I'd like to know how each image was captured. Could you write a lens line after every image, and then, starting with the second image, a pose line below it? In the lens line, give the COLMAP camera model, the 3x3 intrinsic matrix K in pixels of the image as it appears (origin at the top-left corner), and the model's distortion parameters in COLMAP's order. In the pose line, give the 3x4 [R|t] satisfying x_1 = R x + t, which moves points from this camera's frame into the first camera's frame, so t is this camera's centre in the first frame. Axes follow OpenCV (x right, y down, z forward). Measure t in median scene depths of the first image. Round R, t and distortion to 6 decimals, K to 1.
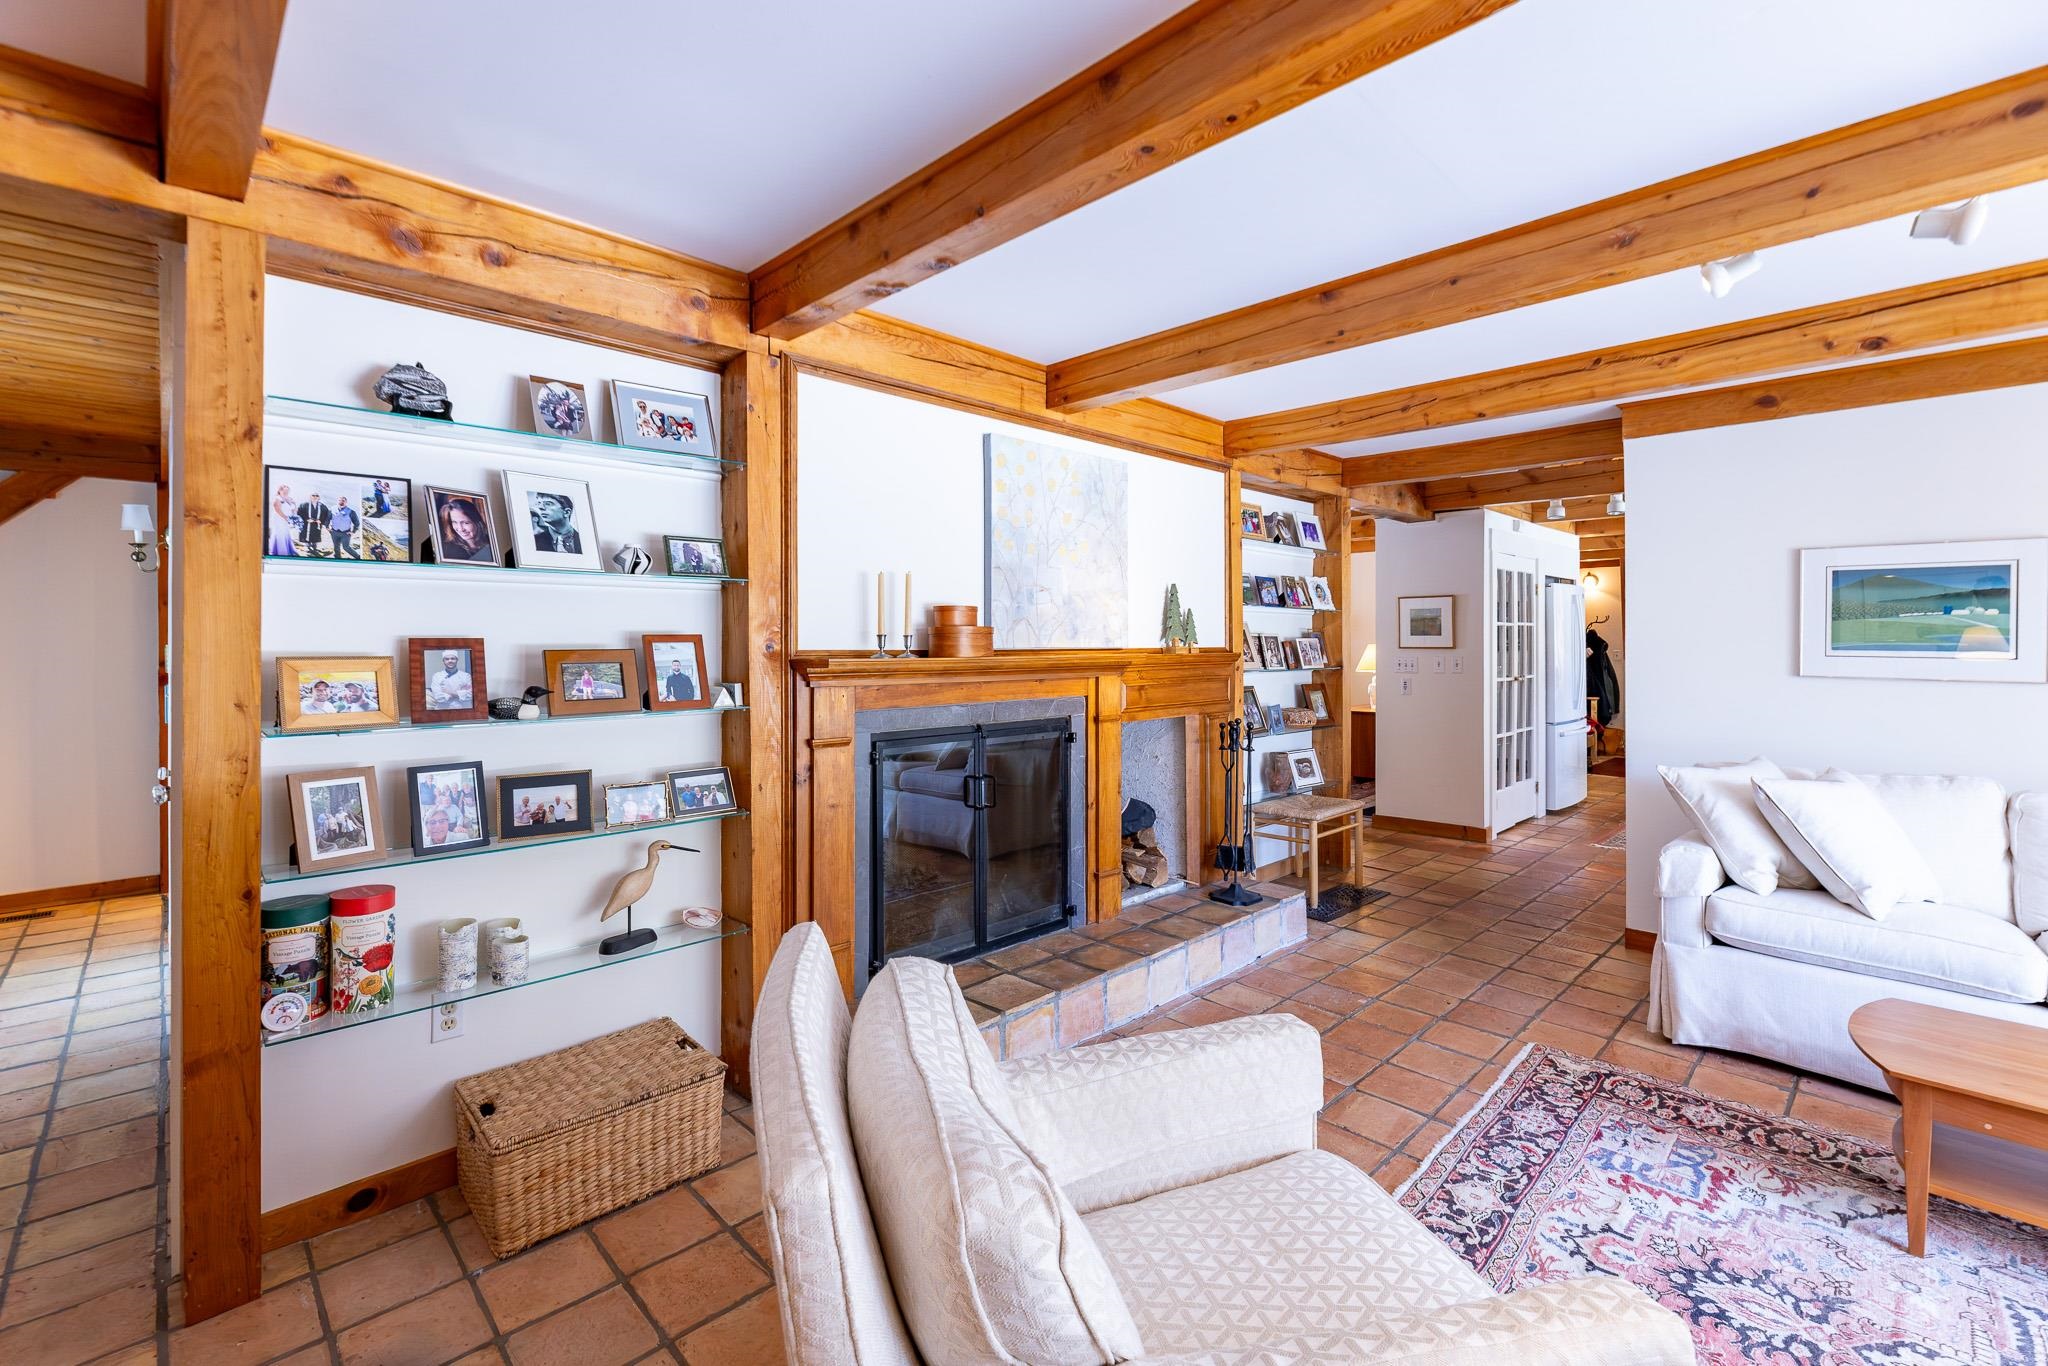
lens RADIAL K [[888.5, 0, 1027.3], [0, 888.5, 642.0], [0, 0, 1]] dist [-0.001126, -0.000135]
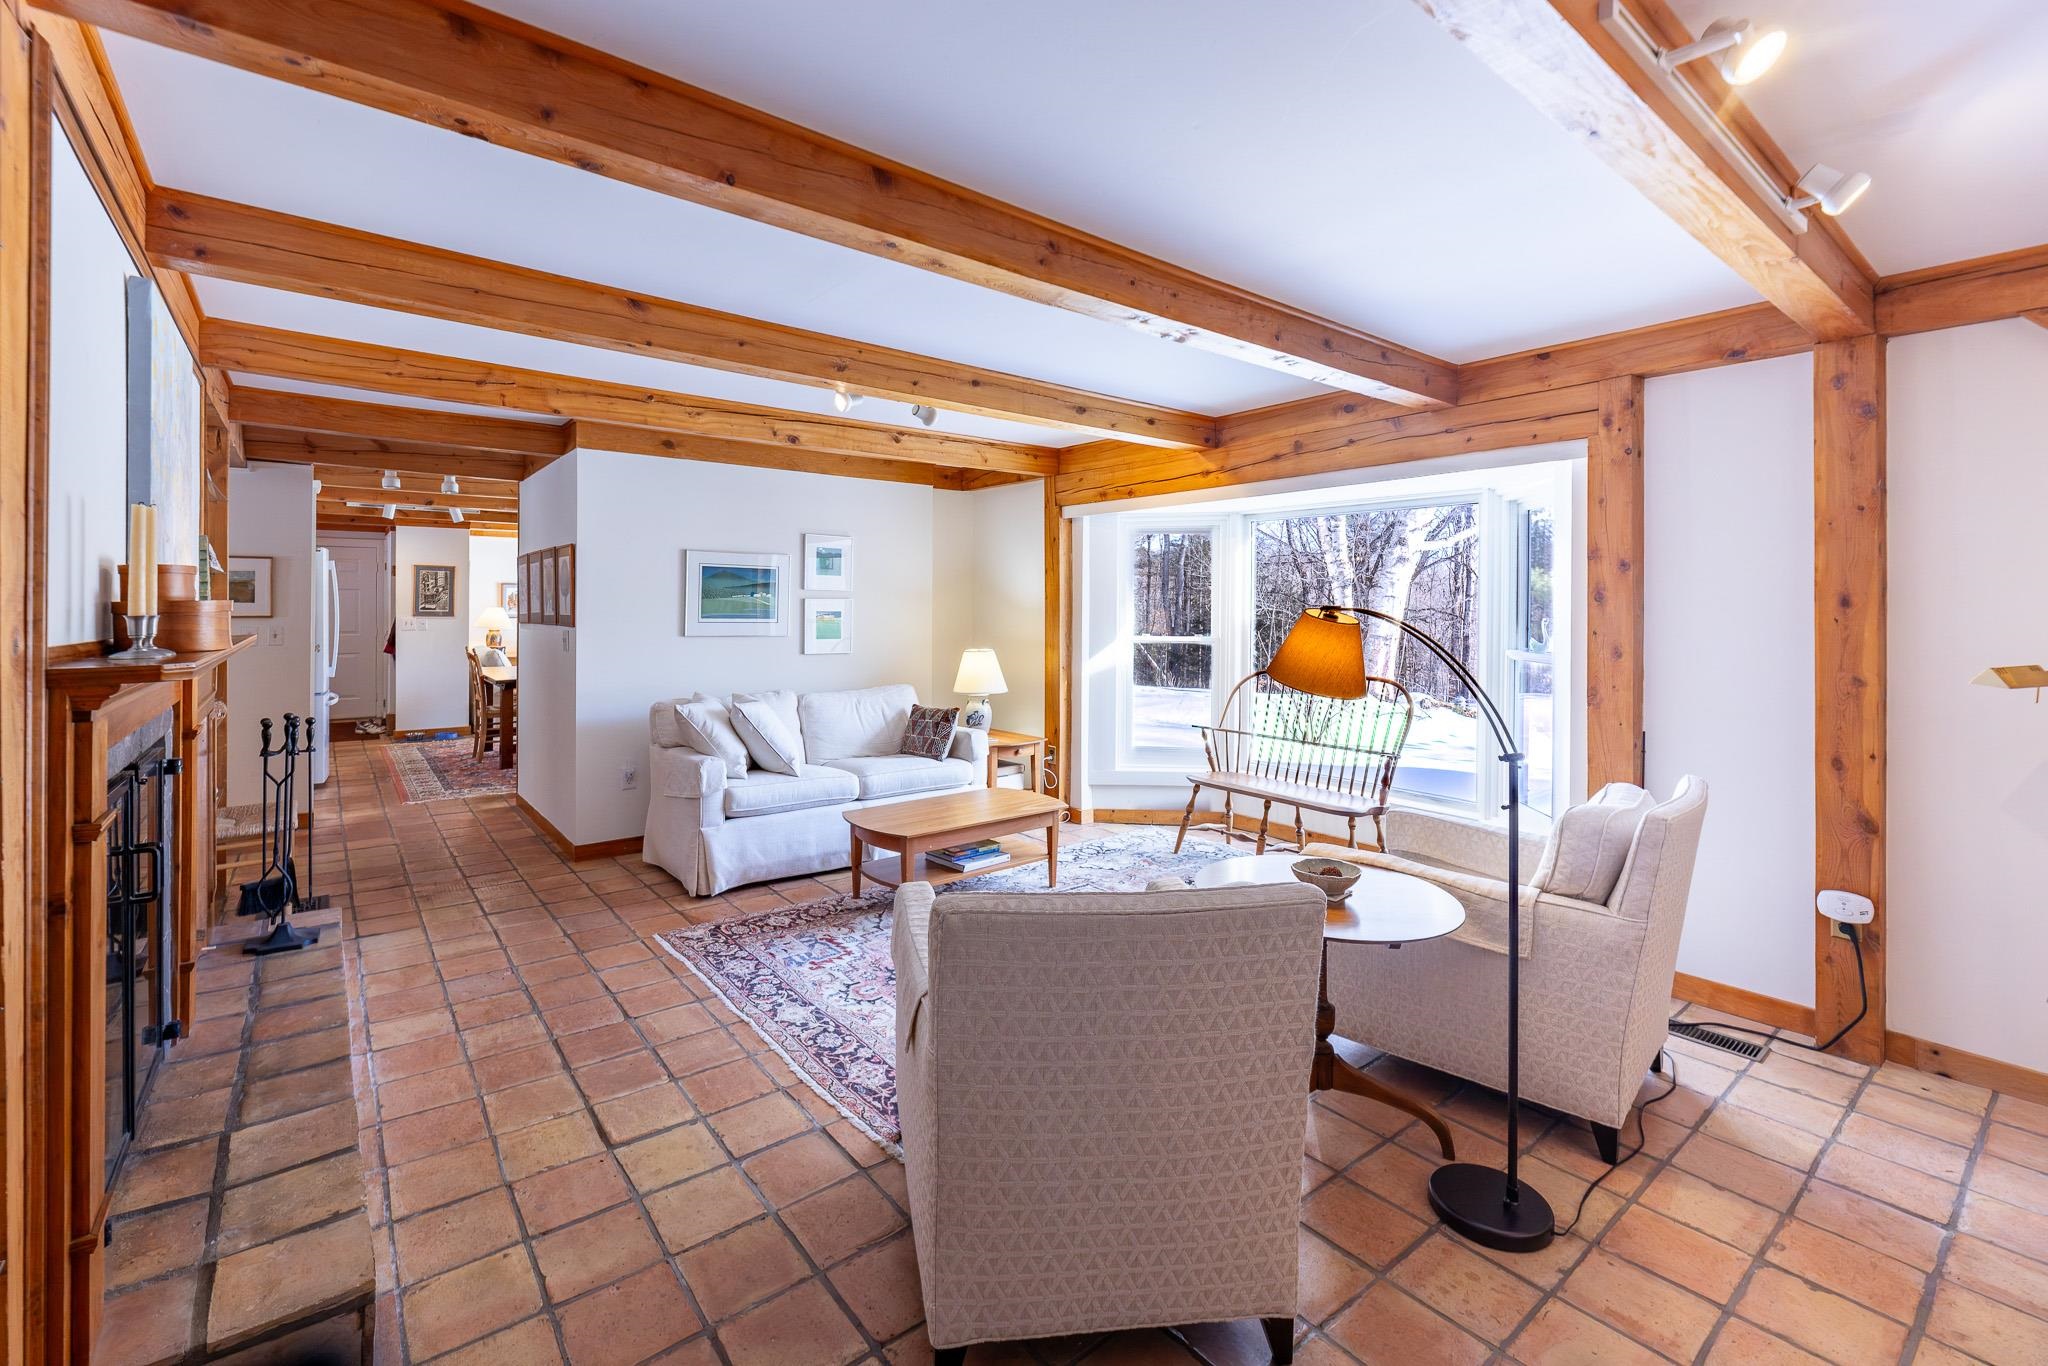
lens RADIAL K [[876.6, 0, 987.0], [0, 876.6, 605.6], [0, 0, 1]] dist [-0.002784, -0.000437]
pose [[0.124607, 0.001257, 0.992205, -0.710945], [-0.005424, 0.999985, -0.000586, -0.019516], [-0.992191, -0.005309, 0.124612, 0.448266]]
